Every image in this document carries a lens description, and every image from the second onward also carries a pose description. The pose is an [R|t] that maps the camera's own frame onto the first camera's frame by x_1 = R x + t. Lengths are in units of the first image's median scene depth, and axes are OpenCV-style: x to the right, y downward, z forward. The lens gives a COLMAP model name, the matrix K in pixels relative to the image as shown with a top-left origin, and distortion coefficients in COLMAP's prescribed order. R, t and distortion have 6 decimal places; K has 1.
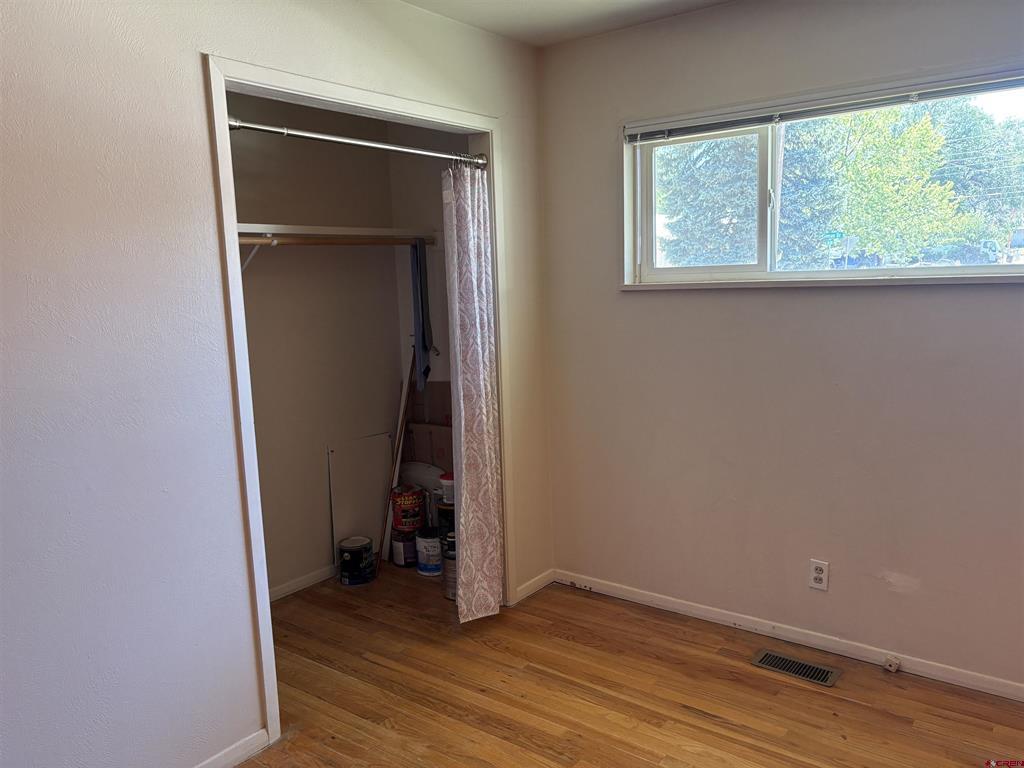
lens RADIAL K [[778.0, 0, 513.6], [0, 778.0, 377.2], [0, 0, 1]] dist [0.036374, -0.041907]
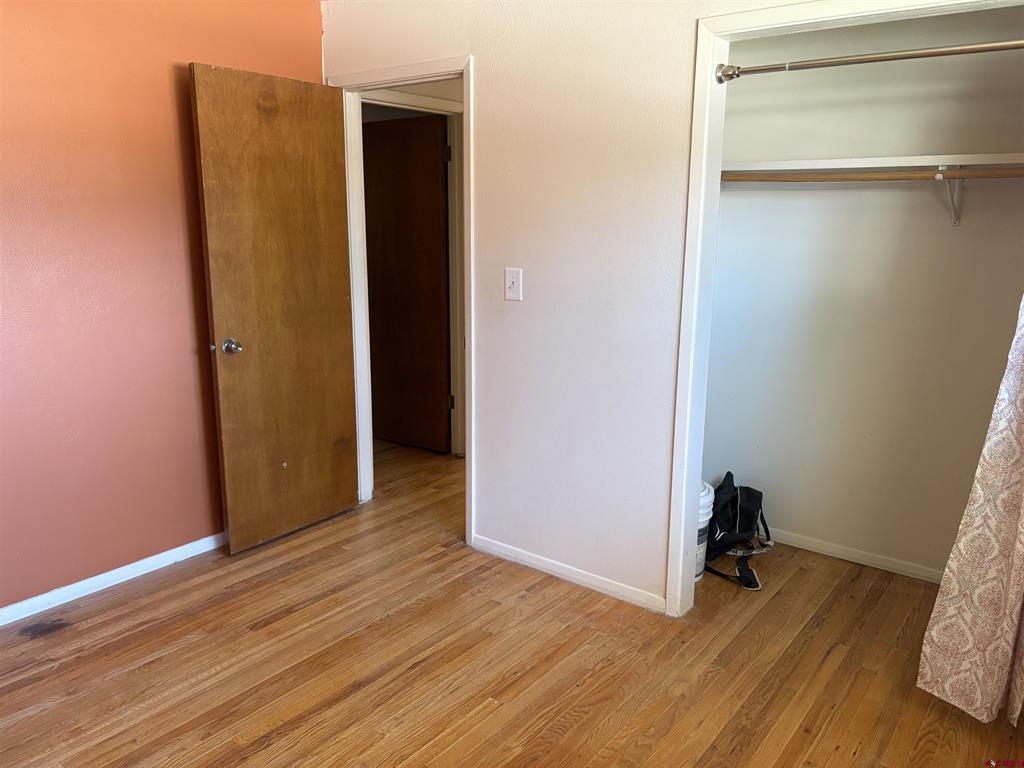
lens RADIAL K [[778.0, 0, 502.0], [0, 778.0, 382.4], [0, 0, 1]] dist [0.036374, -0.041907]
pose [[-0.020434, 0.239259, -0.970741, 0.603671], [-0.134877, 0.961408, 0.239798, -0.096839], [0.990652, 0.135830, 0.012625, 0.543743]]
